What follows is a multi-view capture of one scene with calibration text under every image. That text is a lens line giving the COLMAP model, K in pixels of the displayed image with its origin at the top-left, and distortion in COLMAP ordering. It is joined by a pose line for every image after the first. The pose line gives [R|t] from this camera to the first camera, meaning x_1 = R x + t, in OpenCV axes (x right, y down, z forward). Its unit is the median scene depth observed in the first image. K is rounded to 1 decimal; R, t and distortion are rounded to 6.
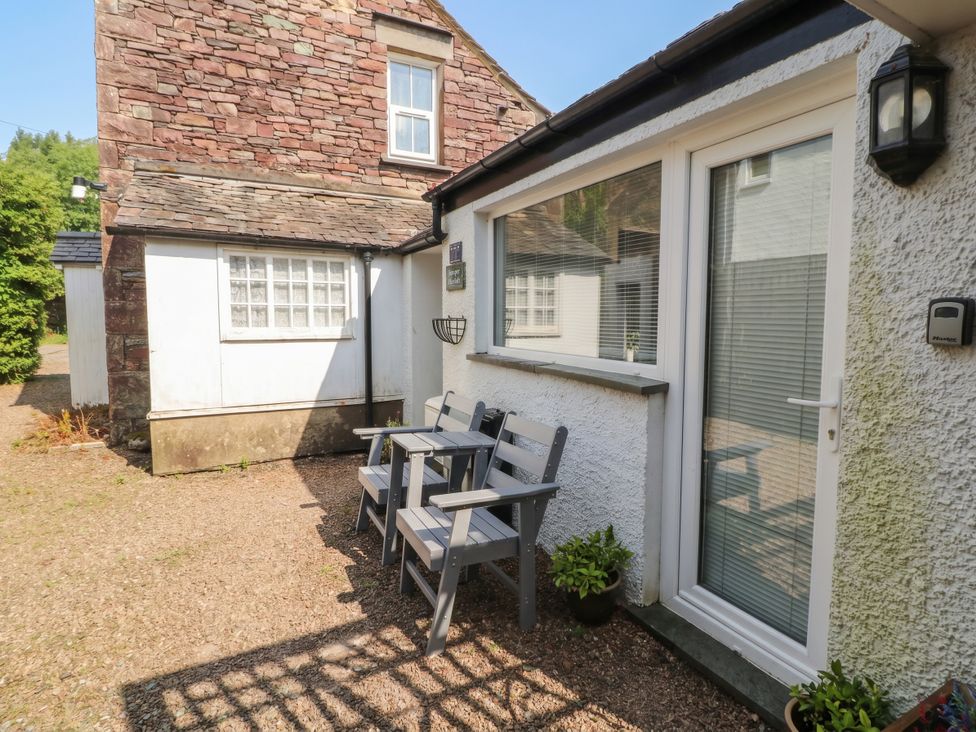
lens RADIAL K [[513.0, 0, 490.7], [0, 513.0, 365.2], [0, 0, 1]] dist [-0.014510, -0.005477]
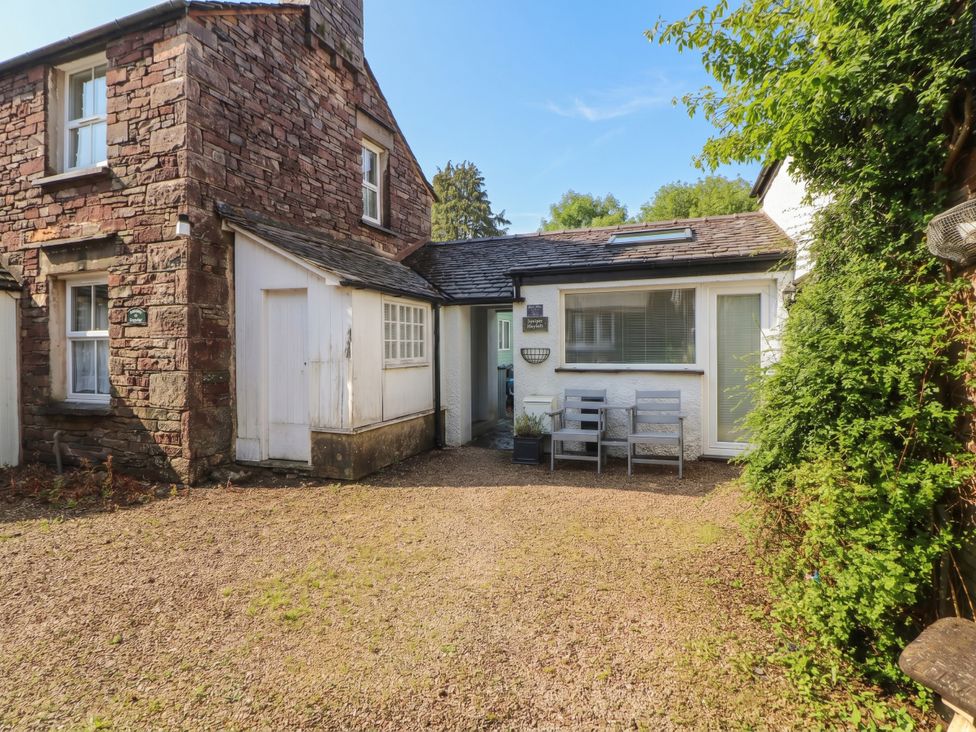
lens RADIAL K [[513.0, 0, 489.1], [0, 513.0, 358.8], [0, 0, 1]] dist [-0.014510, -0.005477]
pose [[0.749743, -0.031712, 0.660969, -0.916417], [0.075071, 0.996479, -0.037346, -0.004460], [-0.657457, 0.077619, 0.749483, -0.113697]]
